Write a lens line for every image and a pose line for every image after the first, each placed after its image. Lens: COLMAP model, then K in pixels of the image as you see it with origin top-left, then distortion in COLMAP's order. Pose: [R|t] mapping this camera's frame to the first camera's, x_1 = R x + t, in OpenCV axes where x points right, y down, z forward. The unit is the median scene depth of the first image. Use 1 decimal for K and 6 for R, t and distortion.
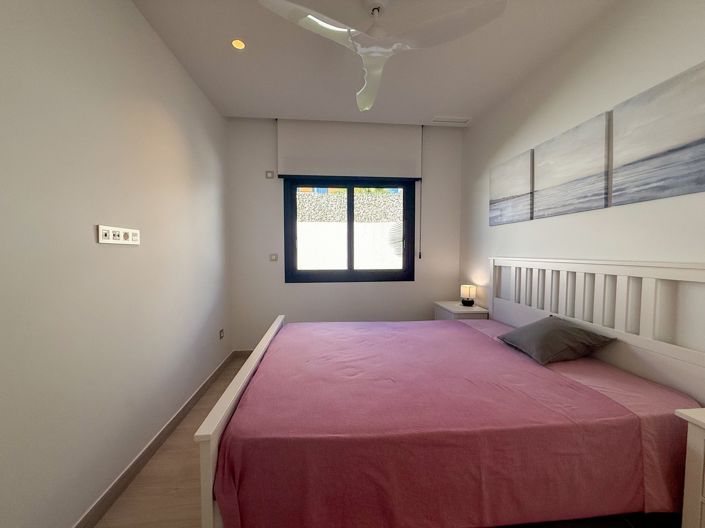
lens RADIAL K [[281.3, 0, 350.7], [0, 281.3, 263.8], [0, 0, 1]] dist [0.001826, 0.001115]
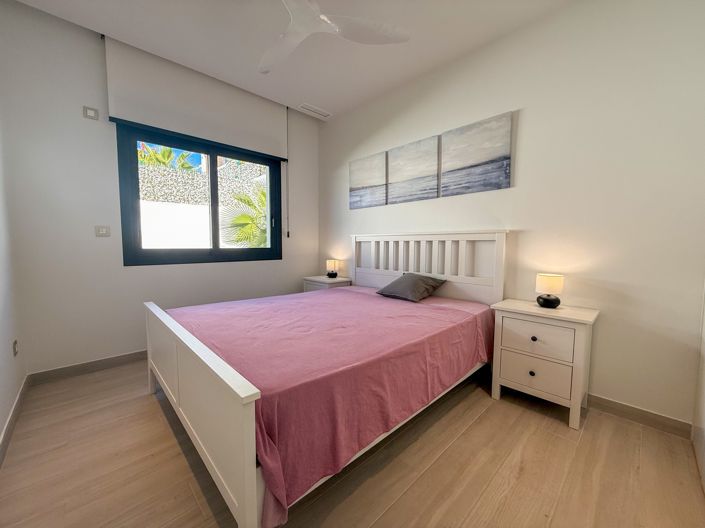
lens RADIAL K [[281.3, 0, 351.4], [0, 281.3, 263.3], [0, 0, 1]] dist [0.001826, 0.001115]
pose [[0.785794, -0.038758, 0.617272, -0.372631], [0.023867, 0.999191, 0.032356, 0.085594], [-0.618027, -0.010693, 0.786084, 0.063458]]
